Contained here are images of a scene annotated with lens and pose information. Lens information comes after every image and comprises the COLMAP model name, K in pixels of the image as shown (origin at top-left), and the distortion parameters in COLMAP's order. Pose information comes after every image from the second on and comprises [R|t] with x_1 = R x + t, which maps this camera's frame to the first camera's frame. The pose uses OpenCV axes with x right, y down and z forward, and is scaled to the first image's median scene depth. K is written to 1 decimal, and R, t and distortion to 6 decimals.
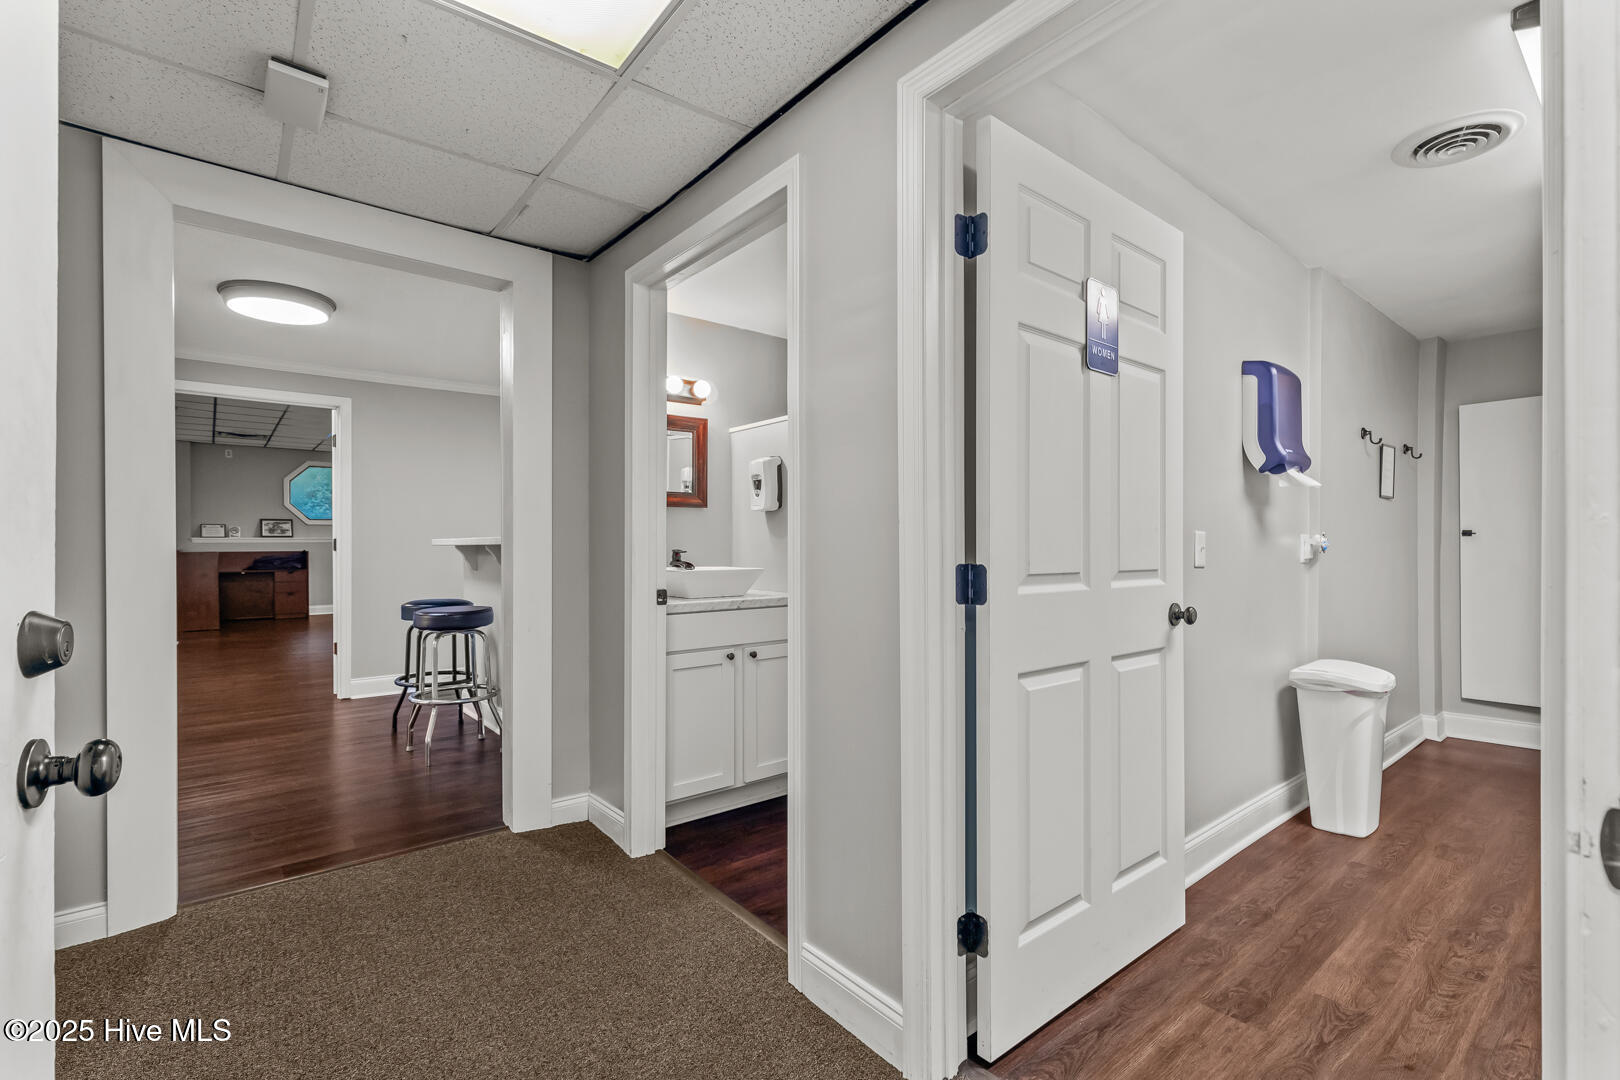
lens RADIAL K [[720.3, 0, 823.5], [0, 720.3, 546.5], [0, 0, 1]] dist [0.008044, -0.002265]
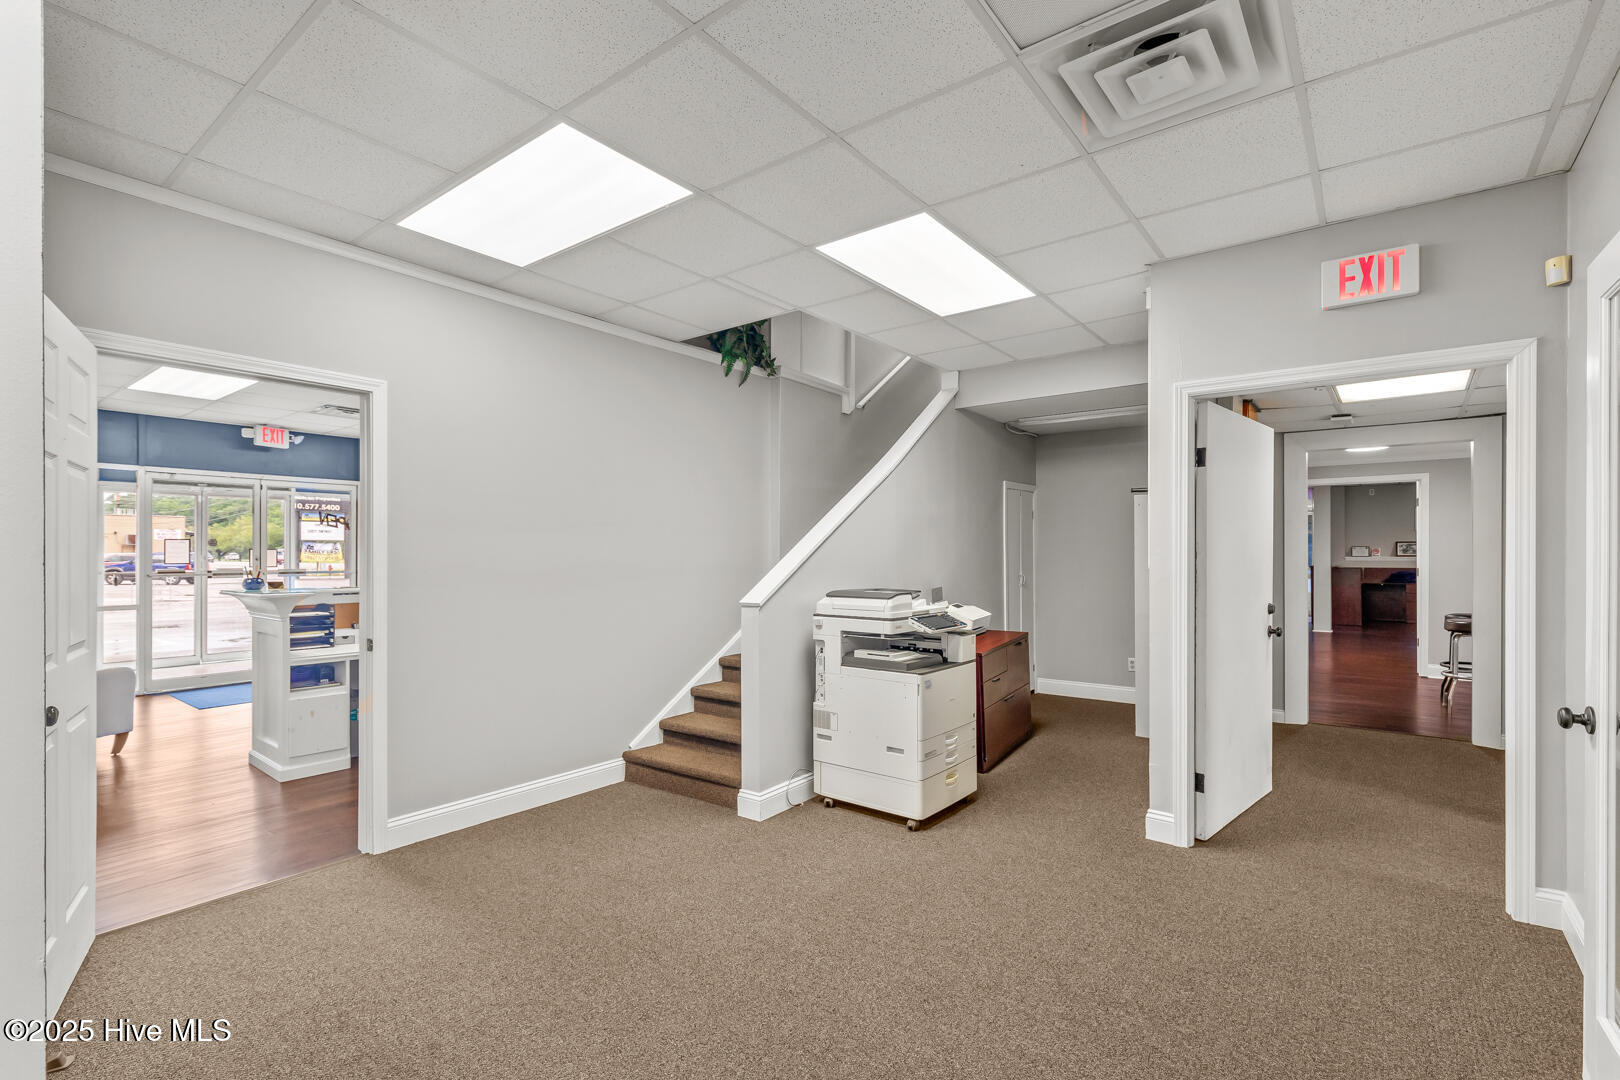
lens RADIAL K [[720.3, 0, 849.9], [0, 720.3, 558.1], [0, 0, 1]] dist [0.008044, -0.002265]
pose [[0.232994, 0.012311, -0.972400, 0.264866], [-0.006156, 0.999919, 0.011185, -0.021425], [0.972459, 0.003380, 0.233051, -0.256404]]
